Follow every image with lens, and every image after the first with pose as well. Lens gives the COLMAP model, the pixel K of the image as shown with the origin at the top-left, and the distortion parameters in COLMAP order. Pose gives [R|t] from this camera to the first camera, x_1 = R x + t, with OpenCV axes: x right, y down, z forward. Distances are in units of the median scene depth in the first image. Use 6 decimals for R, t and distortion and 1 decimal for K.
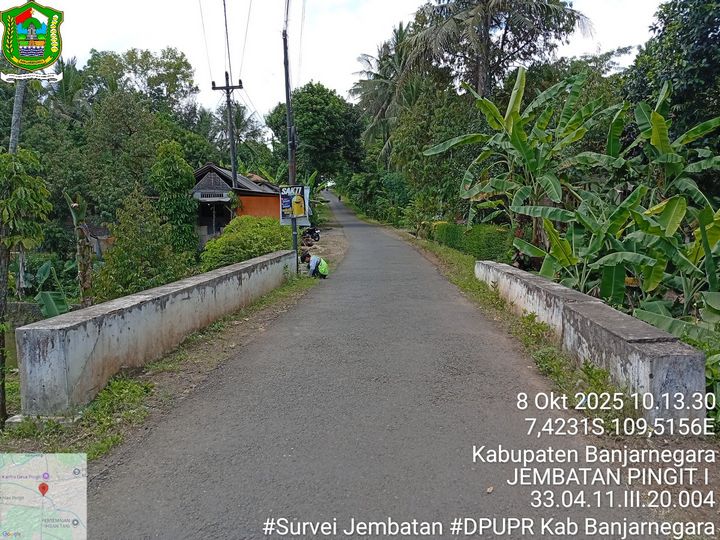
lens RADIAL K [[547.6, 0, 355.5], [0, 547.6, 268.7], [0, 0, 1]] dist [0.087135, -0.198791]
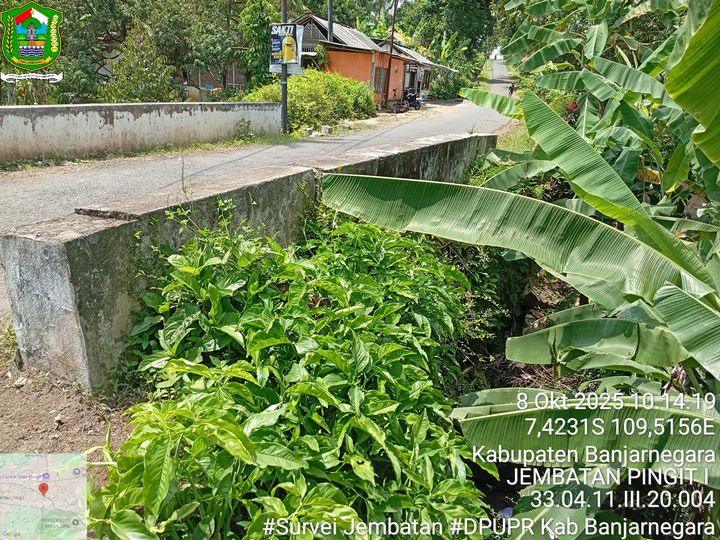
lens RADIAL K [[547.6, 0, 355.5], [0, 547.6, 268.7], [0, 0, 1]] dist [0.087135, -0.198791]
pose [[0.948227, 0.158990, -0.274931, 0.147745], [-0.095693, 0.968471, 0.230014, 0.004341], [0.302833, -0.191796, 0.933545, 0.085285]]
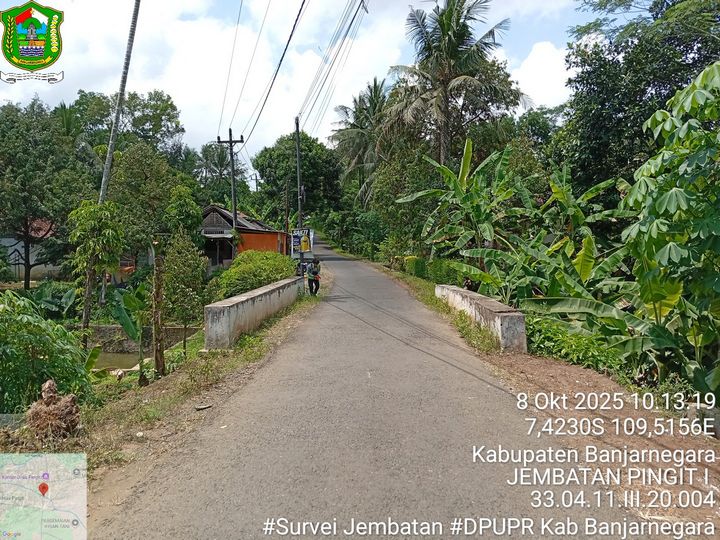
lens RADIAL K [[547.6, 0, 355.5], [0, 547.6, 268.7], [0, 0, 1]] dist [0.087135, -0.198791]
pose [[0.998706, 0.005675, 0.050547, -0.025511], [-0.002539, 0.998080, -0.061880, 0.015420], [-0.050801, 0.061671, 0.996803, -0.179007]]
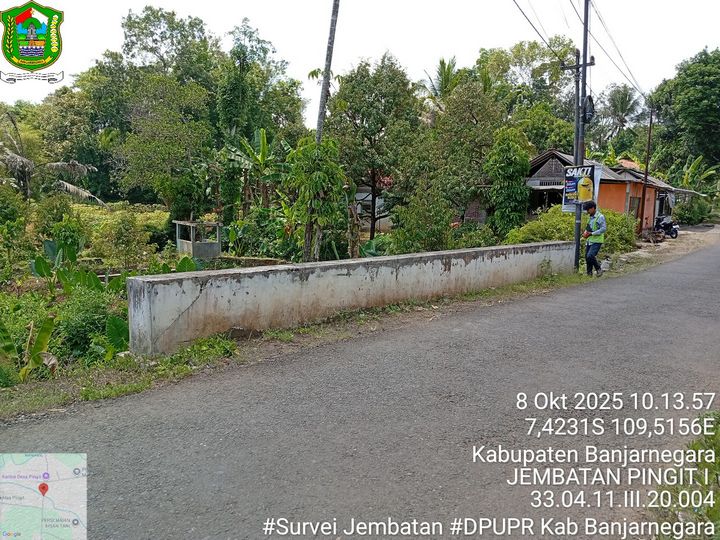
lens RADIAL K [[547.6, 0, 355.5], [0, 547.6, 268.7], [0, 0, 1]] dist [0.087135, -0.198791]
pose [[0.783669, 0.092157, -0.614304, 0.078968], [-0.083828, 0.995577, 0.042414, 0.000020], [0.615496, 0.018257, 0.787929, 0.060129]]
